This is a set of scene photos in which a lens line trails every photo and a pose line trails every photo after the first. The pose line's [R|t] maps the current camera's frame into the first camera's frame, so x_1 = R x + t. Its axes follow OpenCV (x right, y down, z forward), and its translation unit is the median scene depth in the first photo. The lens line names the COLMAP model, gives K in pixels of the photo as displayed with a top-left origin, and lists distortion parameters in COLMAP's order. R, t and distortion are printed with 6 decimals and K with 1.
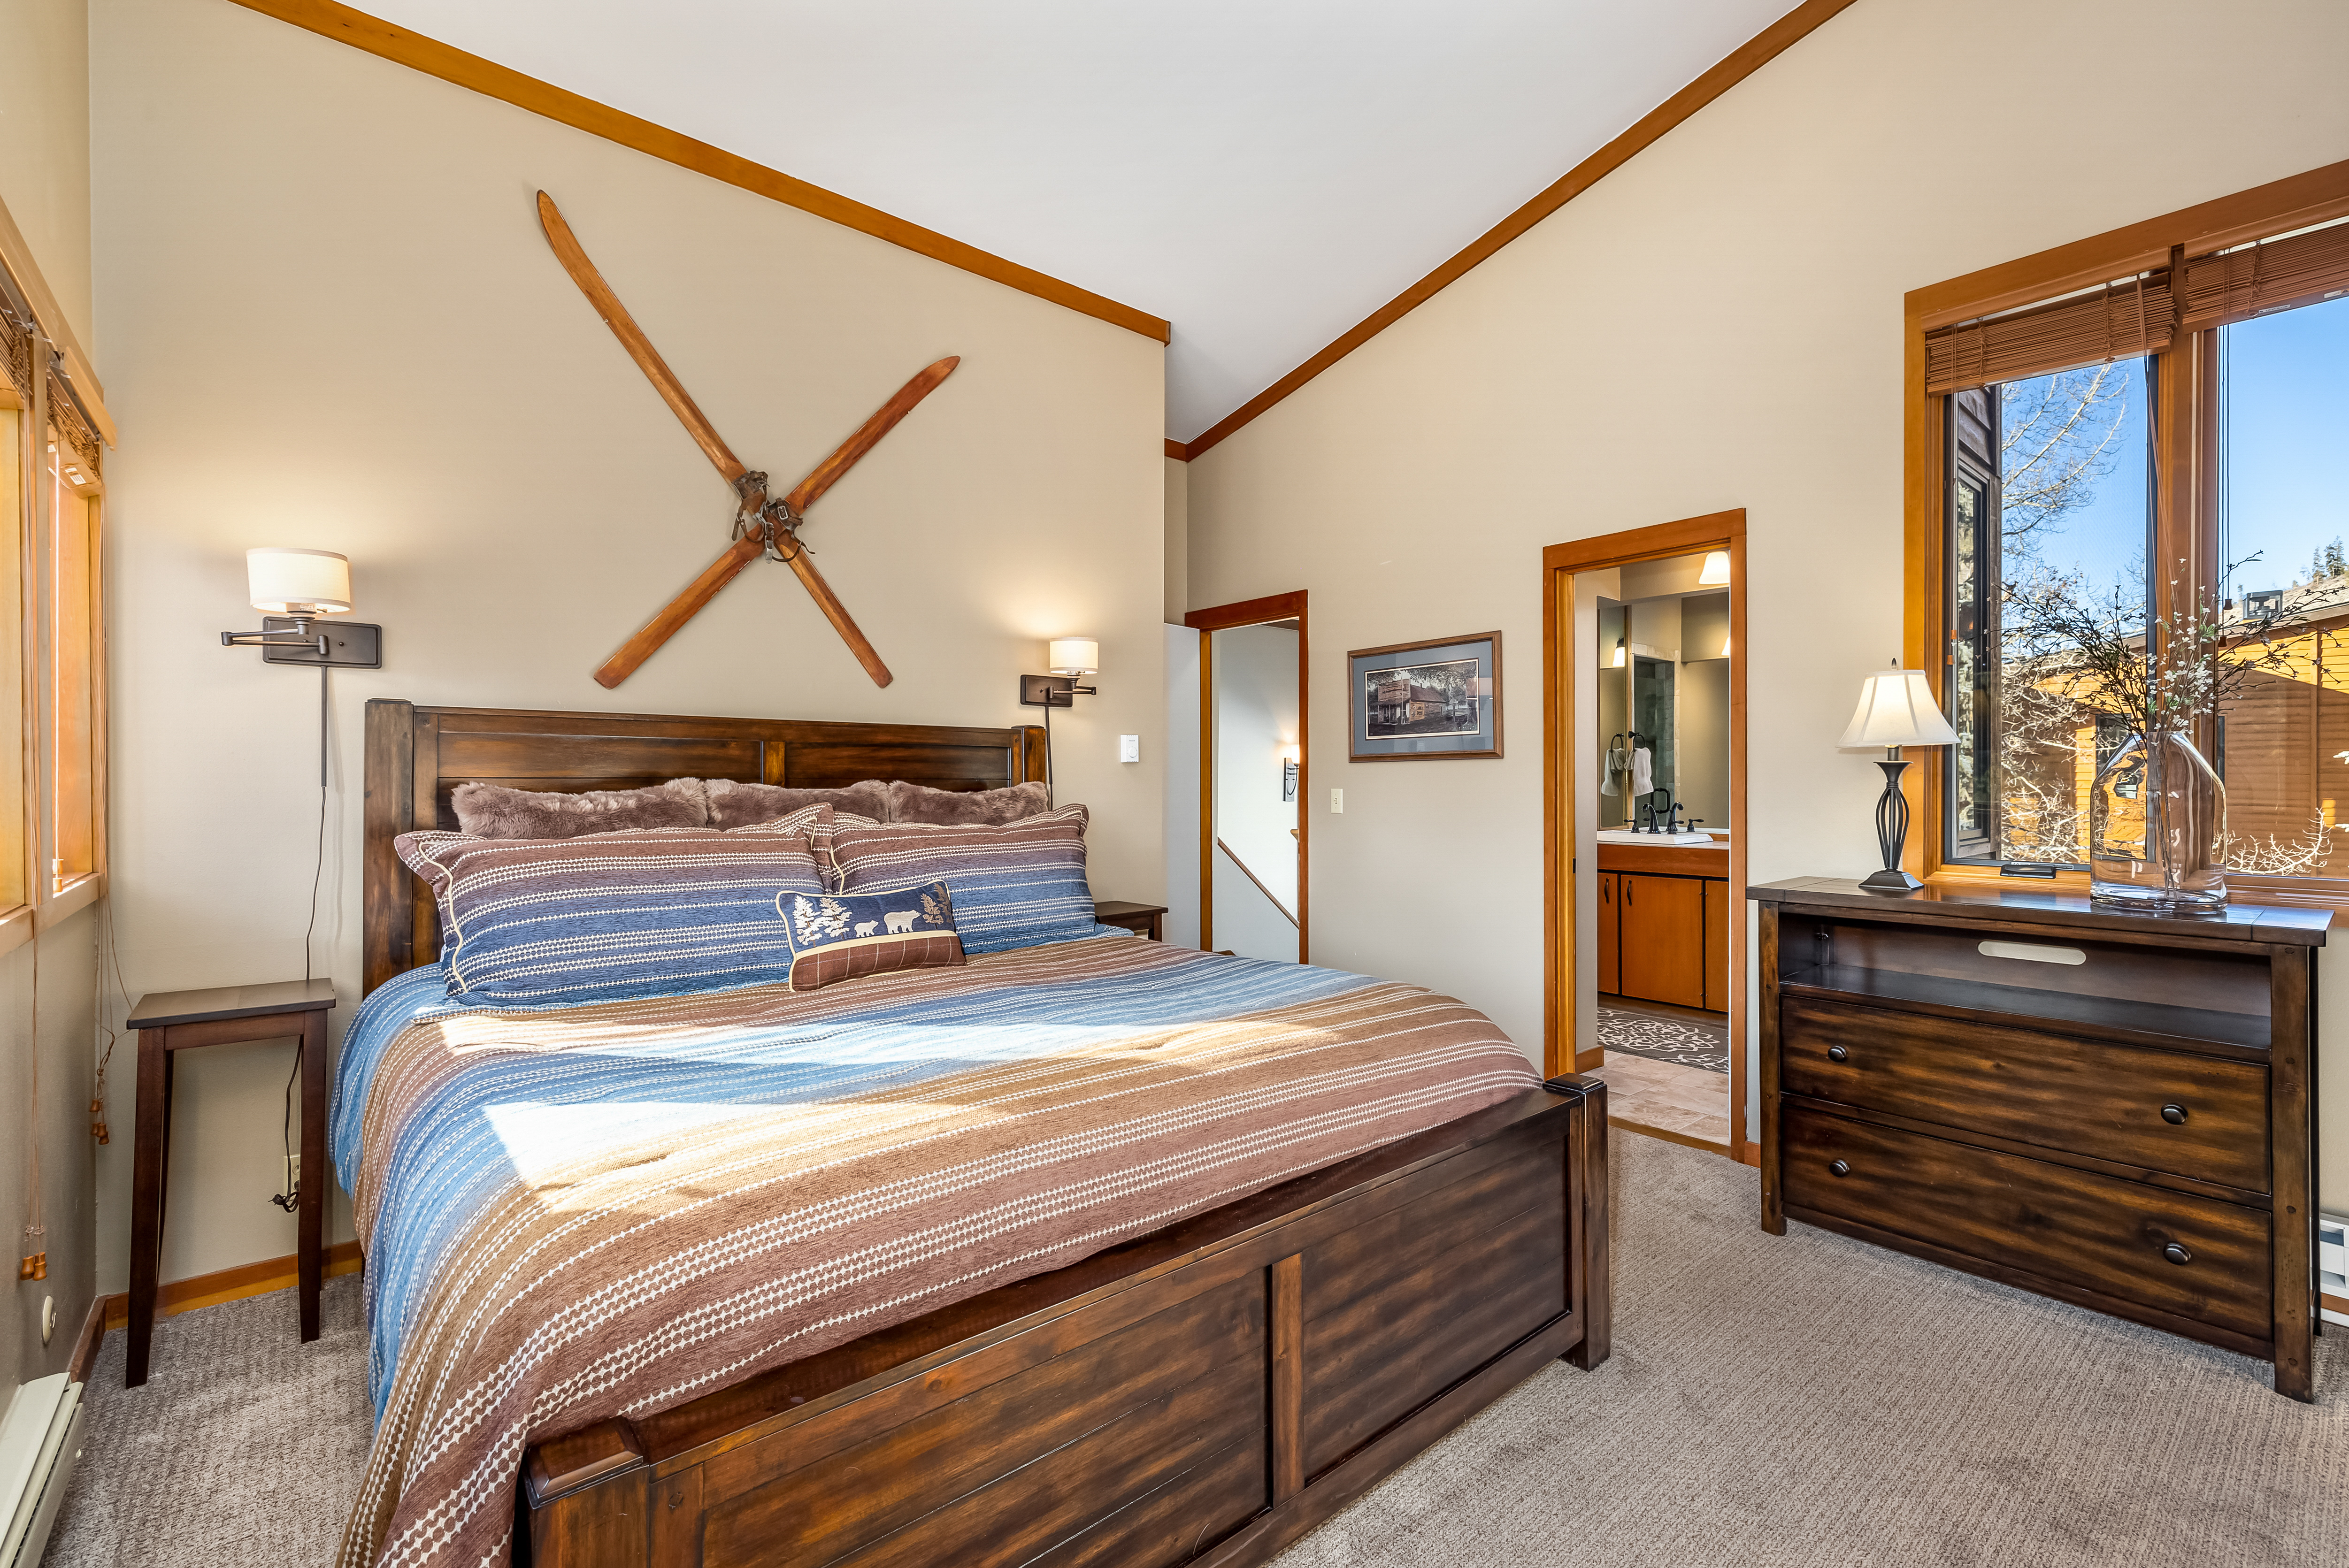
lens RADIAL K [[1005.0, 0, 1169.8], [0, 1005.0, 778.2], [0, 0, 1]] dist [0.002394, 0.000232]
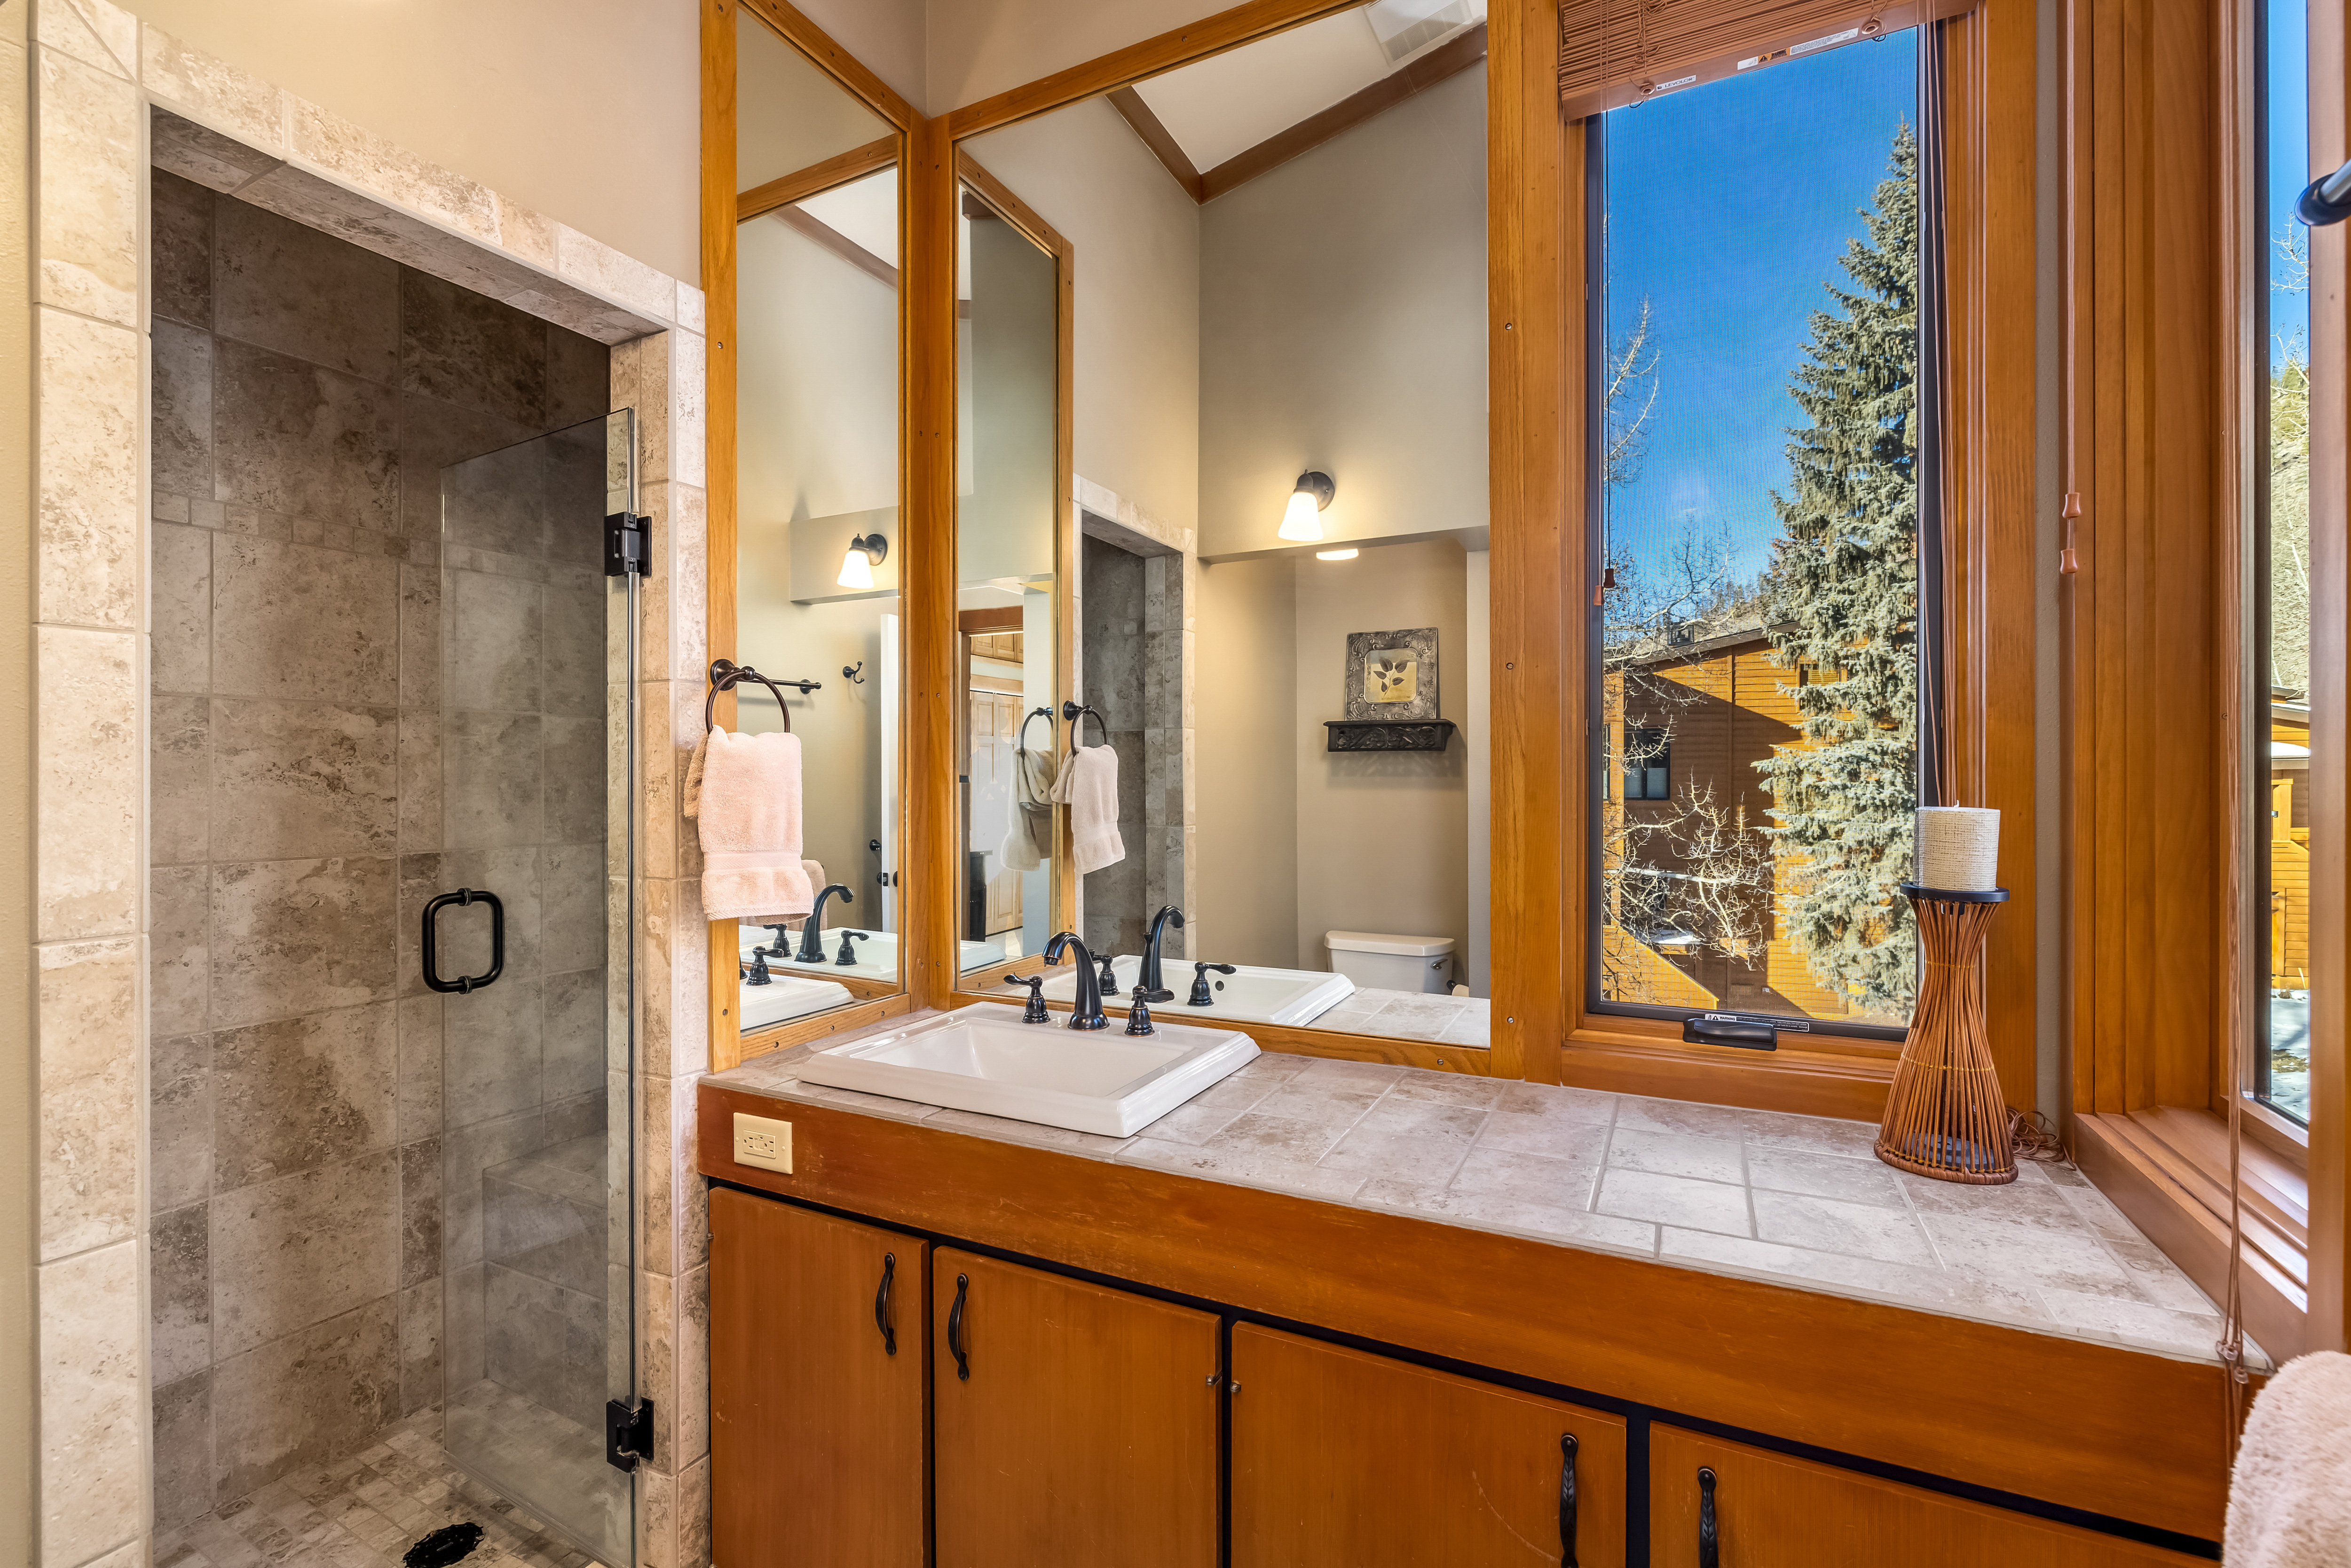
lens RADIAL K [[1054.3, 0, 1174.7], [0, 1054.3, 781.3], [0, 0, 1]] dist [-0.000191, -0.000004]
pose [[0.916104, 0.001662, 0.400937, 0.687167], [-0.003063, 0.999991, 0.002853, -0.037157], [-0.400929, -0.003842, 0.916101, 1.266777]]
